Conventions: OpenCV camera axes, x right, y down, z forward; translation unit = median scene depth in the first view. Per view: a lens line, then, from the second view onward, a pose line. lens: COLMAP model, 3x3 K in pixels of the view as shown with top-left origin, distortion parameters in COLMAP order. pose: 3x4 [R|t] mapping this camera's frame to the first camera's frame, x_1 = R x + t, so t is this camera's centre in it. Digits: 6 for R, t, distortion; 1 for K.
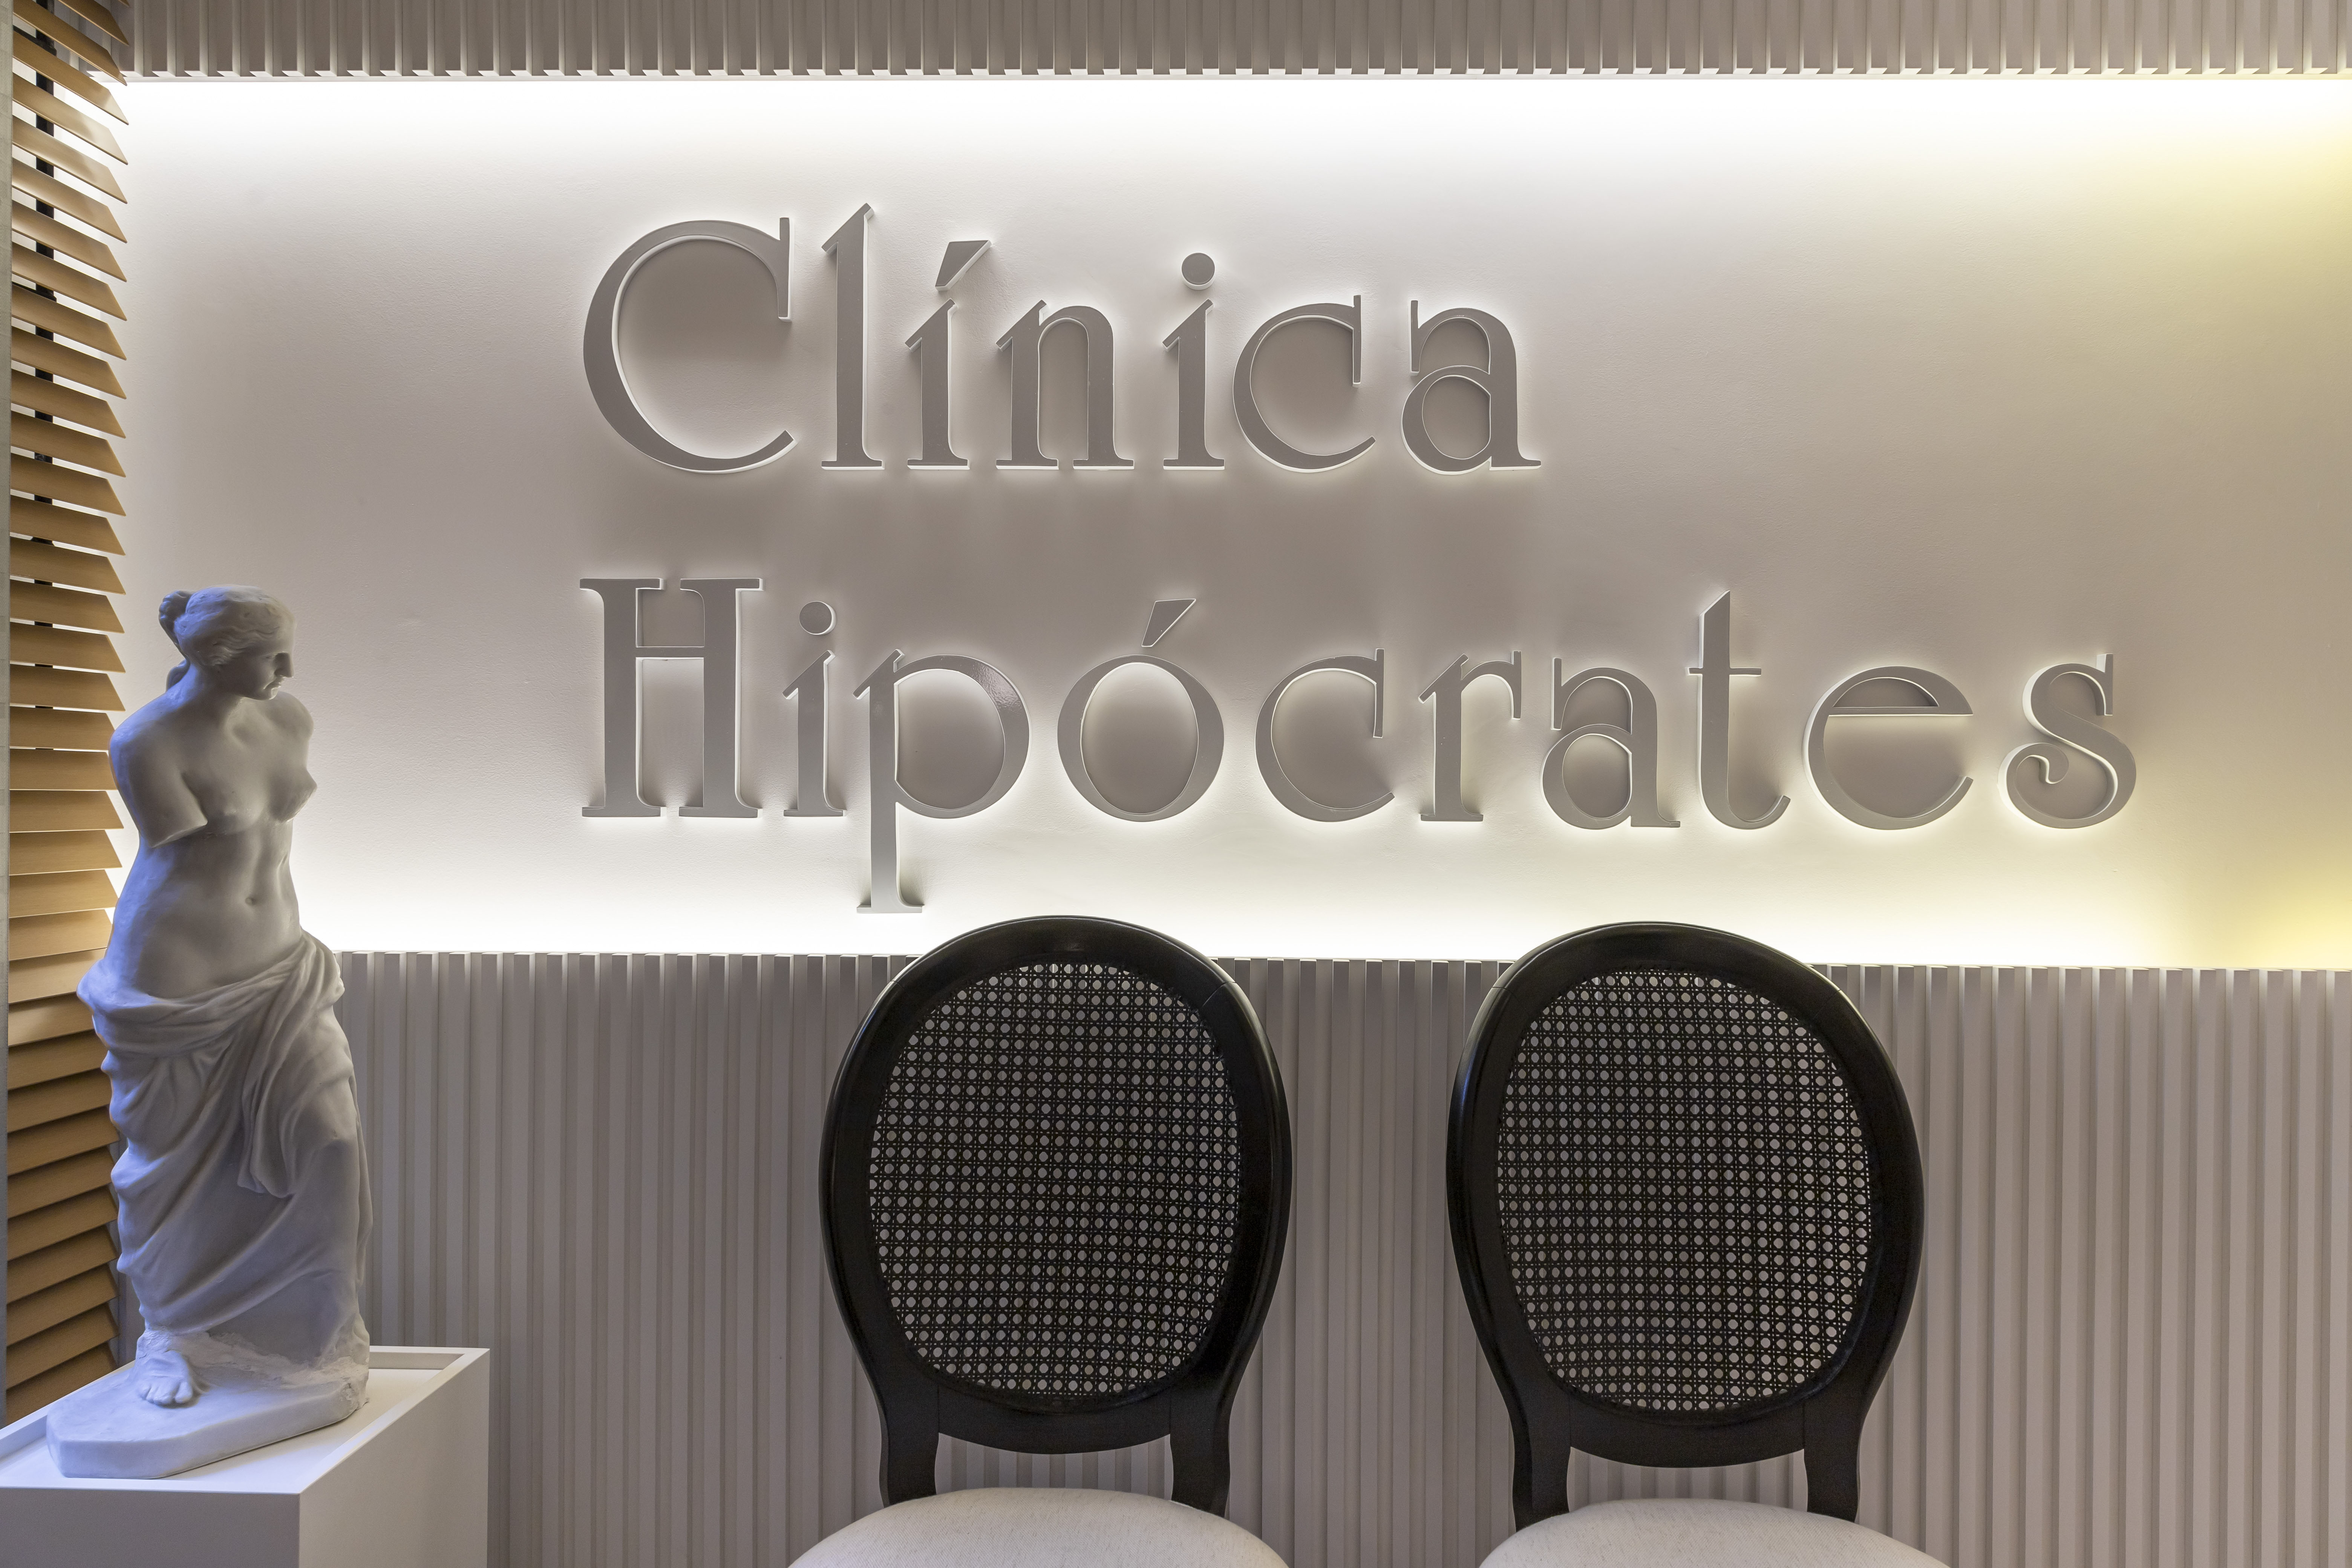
lens RADIAL K [[1656.3, 0, 1169.3], [0, 1656.3, 793.6], [0, 0, 1]] dist [0.002743, 0.001577]
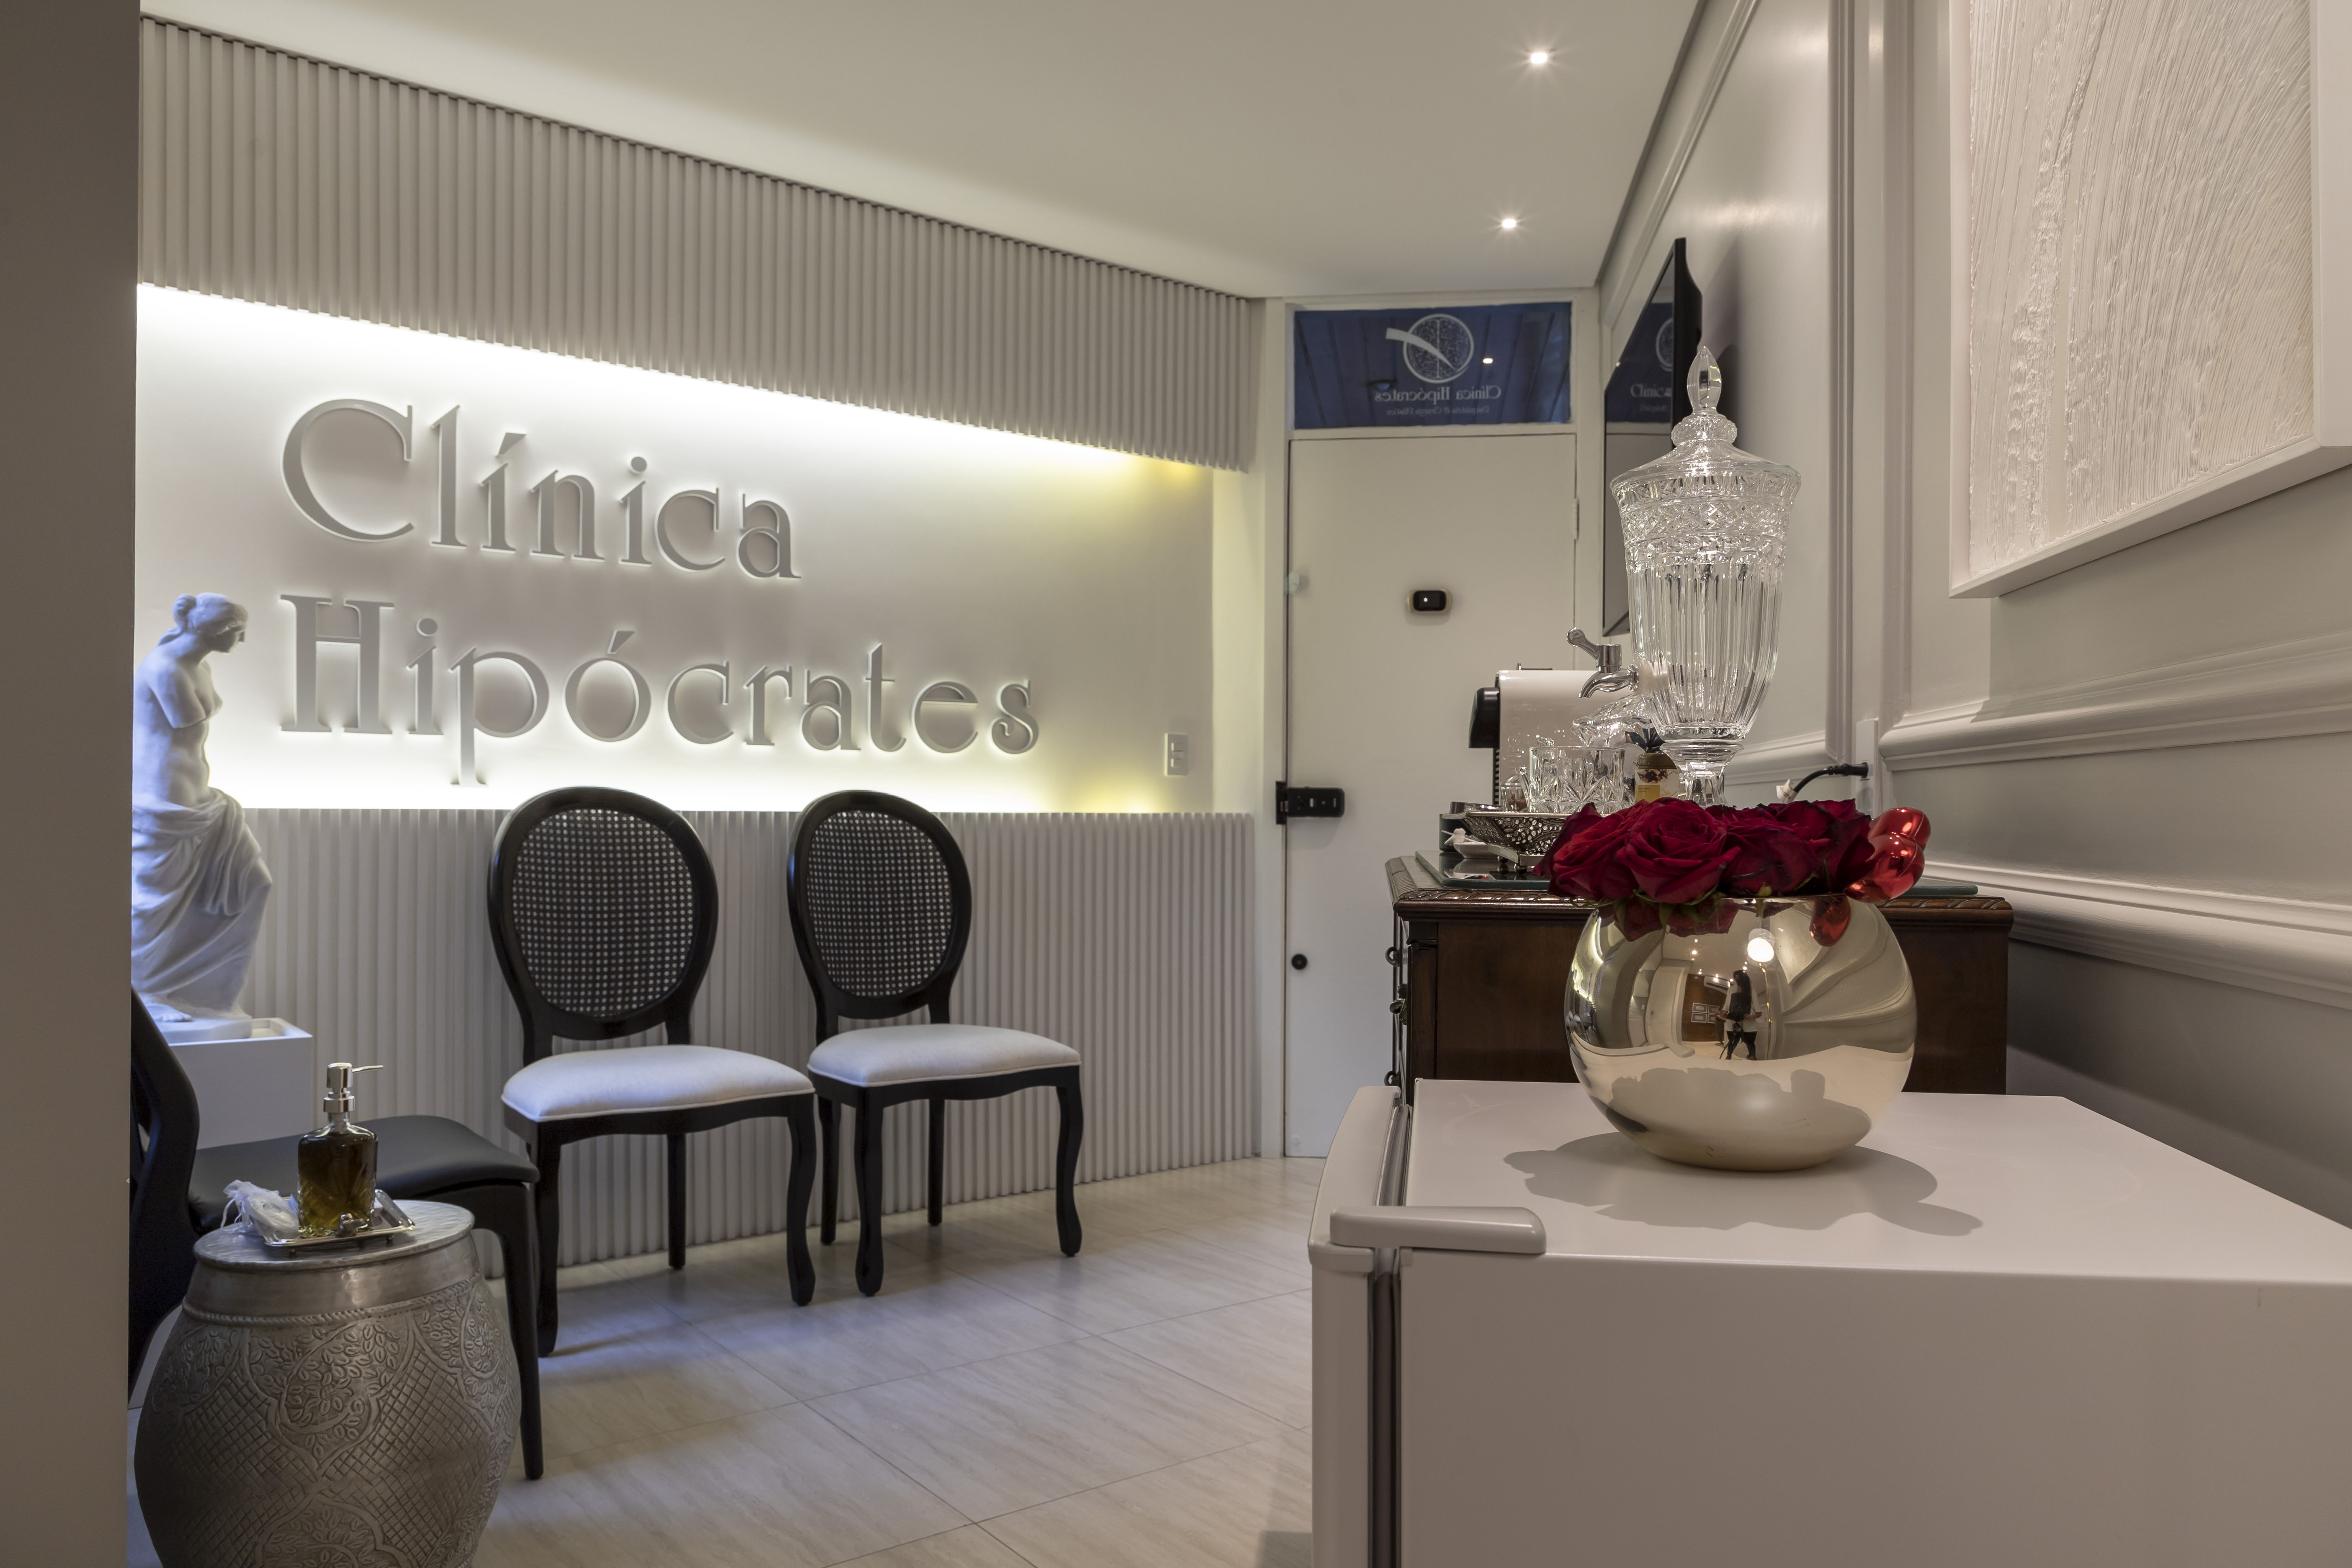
lens RADIAL K [[1618.2, 0, 1210.0], [0, 1618.2, 805.4], [0, 0, 1]] dist [-0.005199, 0.003059]
pose [[0.778824, 0.001025, 0.627242, -0.666105], [0.004520, 0.999964, -0.007247, 0.109421], [-0.627226, 0.008479, 0.778791, -0.937623]]
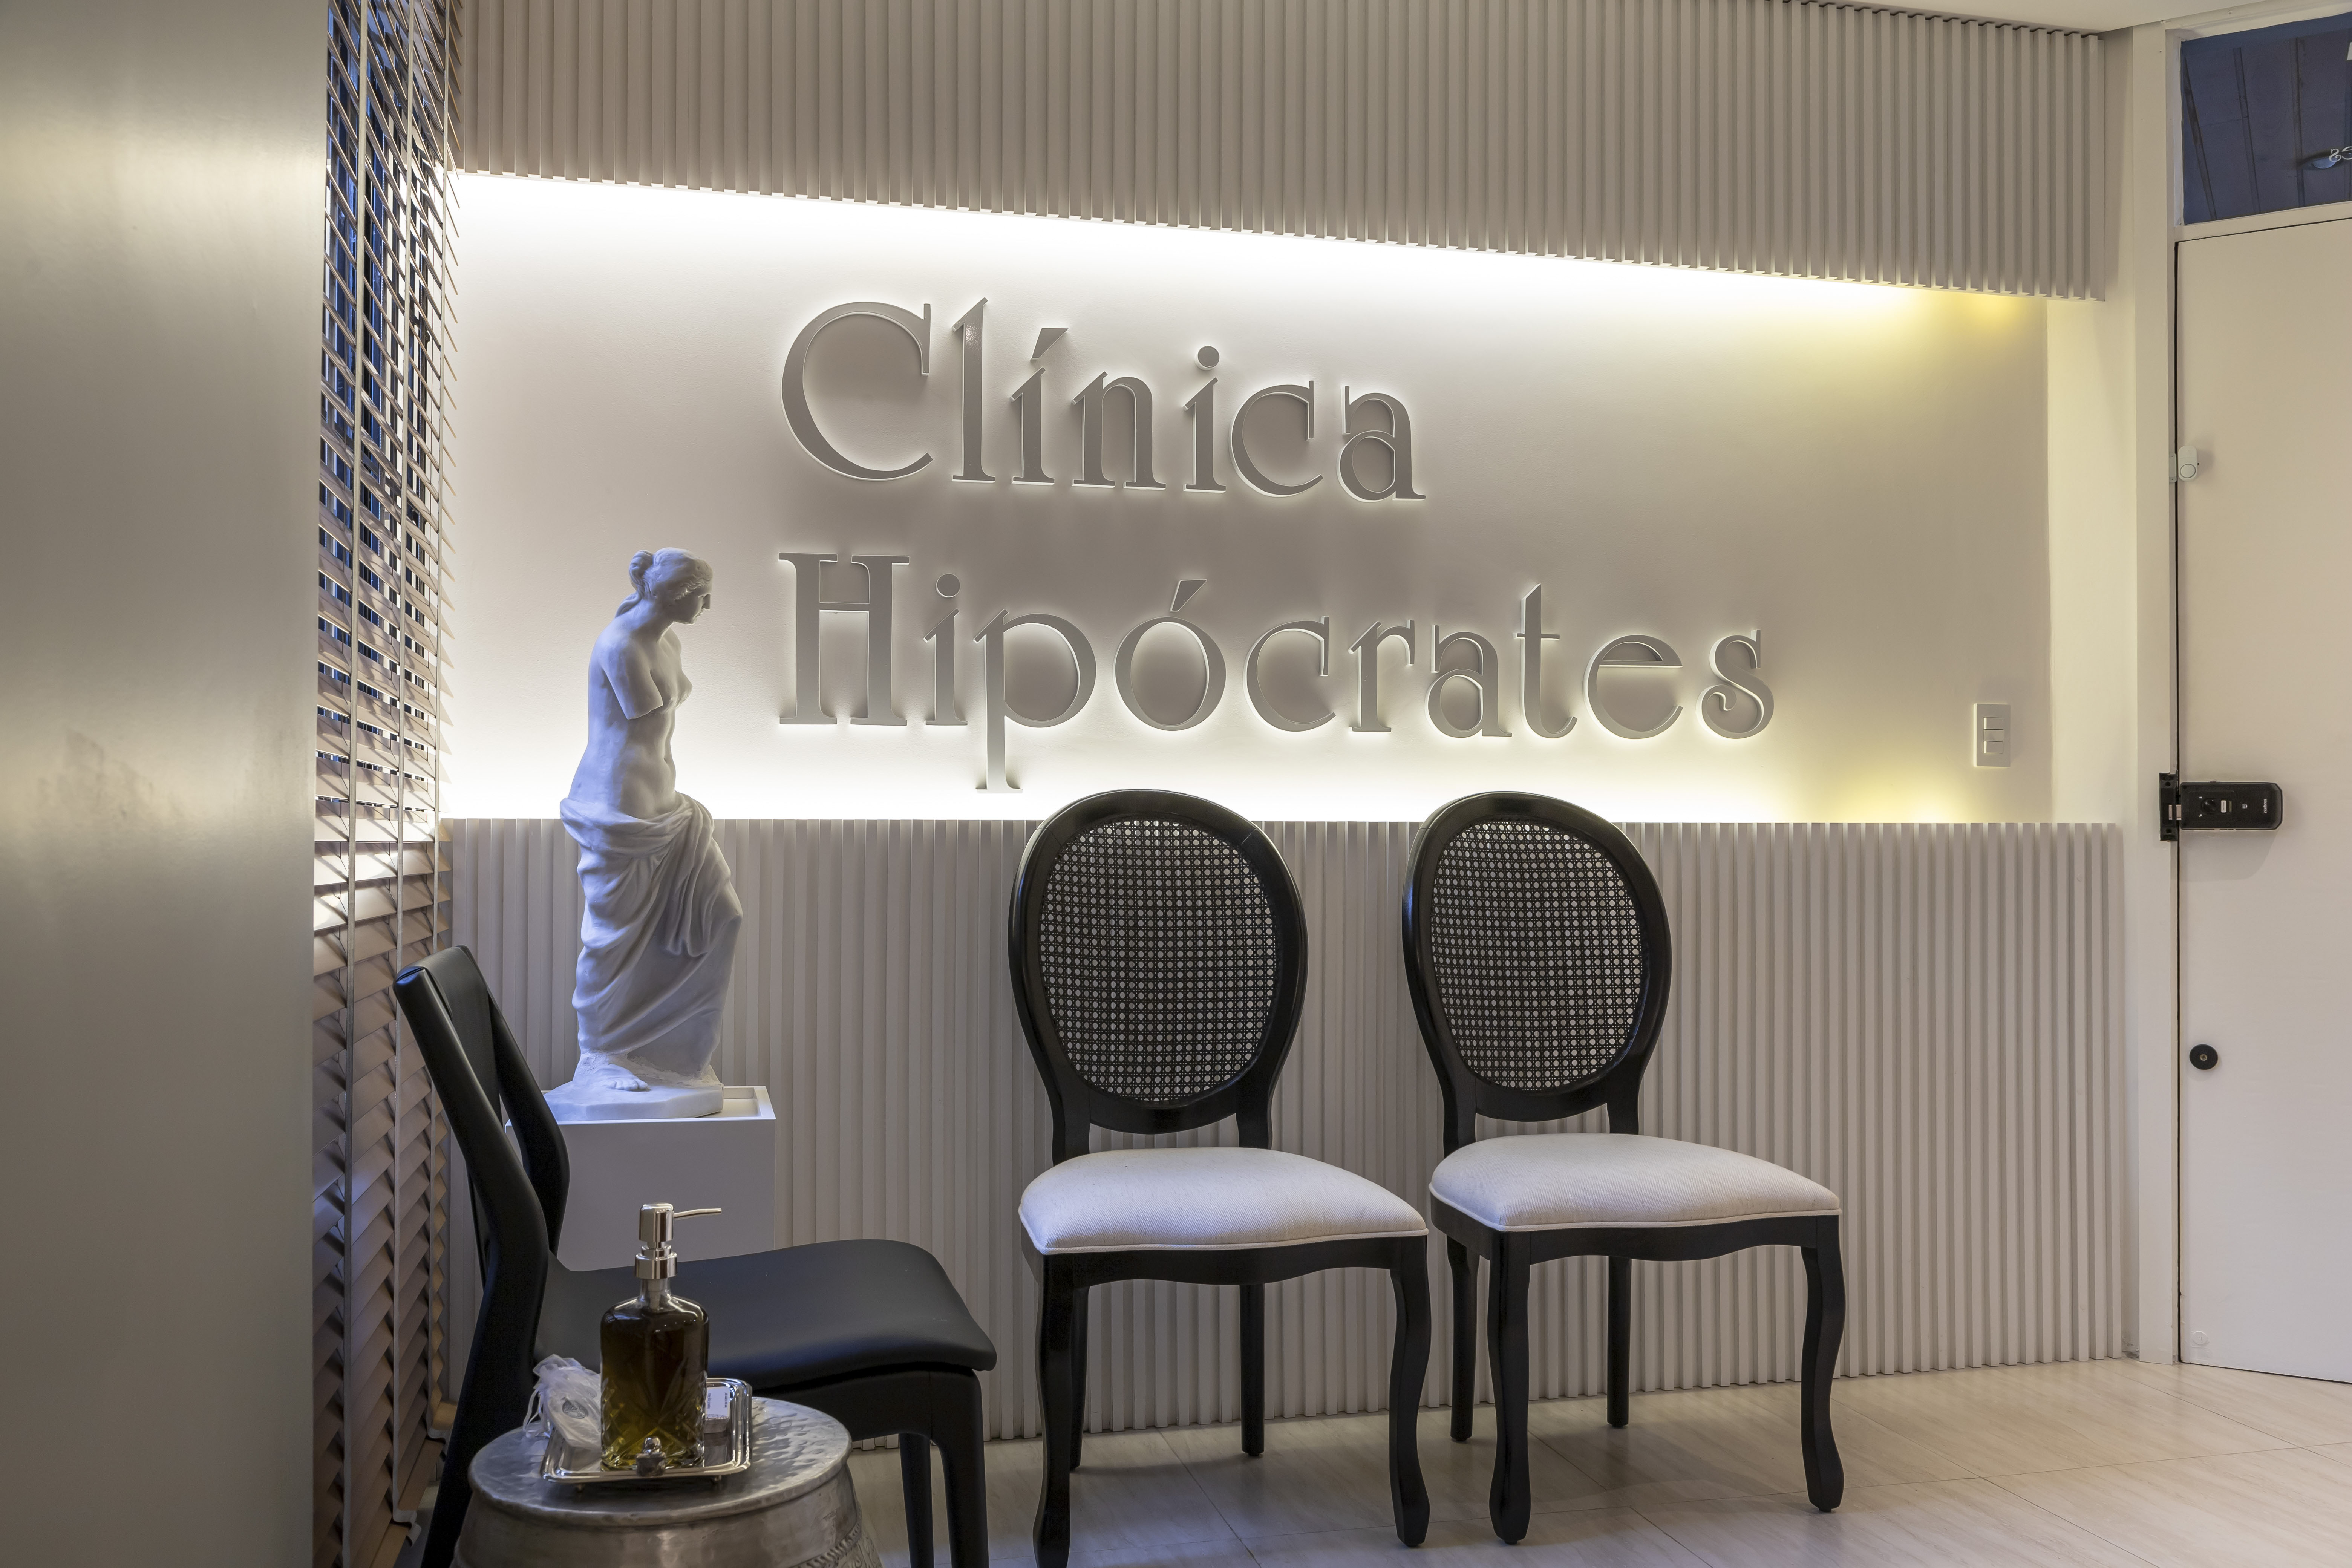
lens RADIAL K [[1931.0, 0, 1161.9], [0, 1931.0, 790.6], [0, 0, 1]] dist [-0.020973, 0.009213]
pose [[0.967181, 0.000747, 0.254087, -0.460947], [0.004874, 0.999757, -0.021490, 0.107419], [-0.254042, 0.022023, 0.966942, -0.647359]]
